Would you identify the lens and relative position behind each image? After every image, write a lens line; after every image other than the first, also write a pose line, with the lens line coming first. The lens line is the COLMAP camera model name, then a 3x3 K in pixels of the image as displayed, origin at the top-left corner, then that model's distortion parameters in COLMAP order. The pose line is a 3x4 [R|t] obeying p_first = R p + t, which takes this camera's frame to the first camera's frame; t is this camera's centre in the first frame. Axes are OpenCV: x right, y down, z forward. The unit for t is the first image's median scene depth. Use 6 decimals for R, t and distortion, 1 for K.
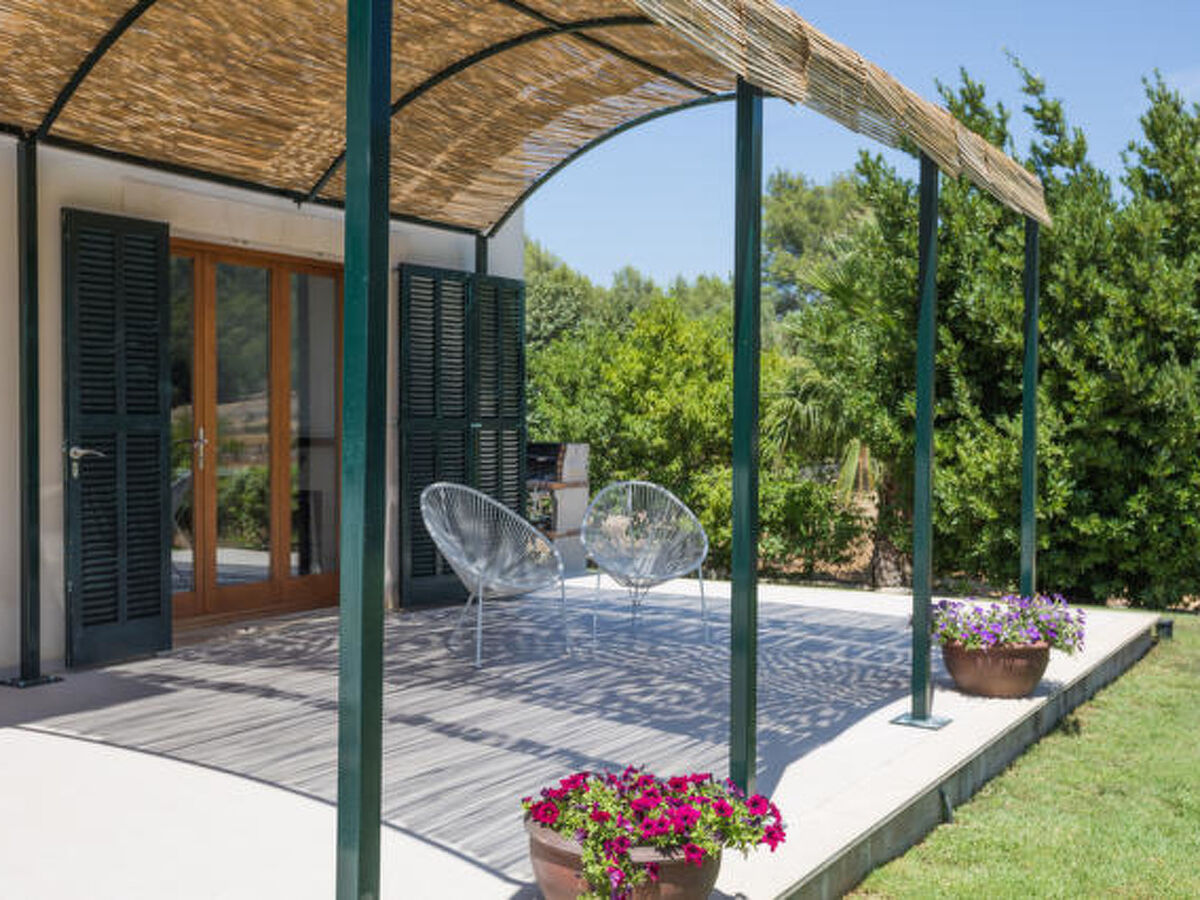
lens RADIAL K [[1396.4, 0, 600.0], [0, 1396.4, 450.0], [0, 0, 1]] dist [0.034357, -0.001513]
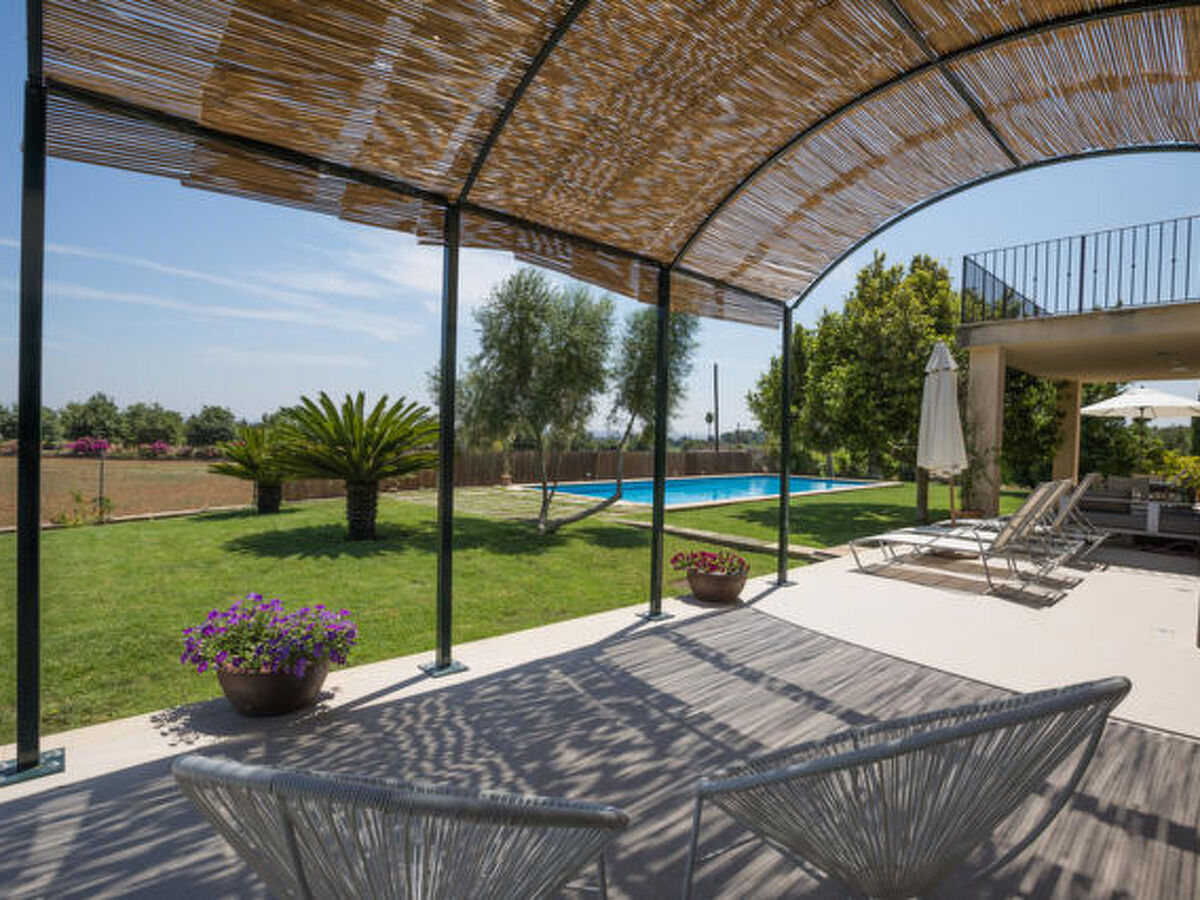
lens RADIAL K [[622.3, 0, 600.0], [0, 622.3, 450.0], [0, 0, 1]] dist [-0.061750, 0.025202]
pose [[-0.963160, -0.039413, 0.266025, -0.059630], [-0.030405, 0.998819, 0.037898, -0.037196], [-0.267205, 0.028413, -0.963221, 1.589224]]
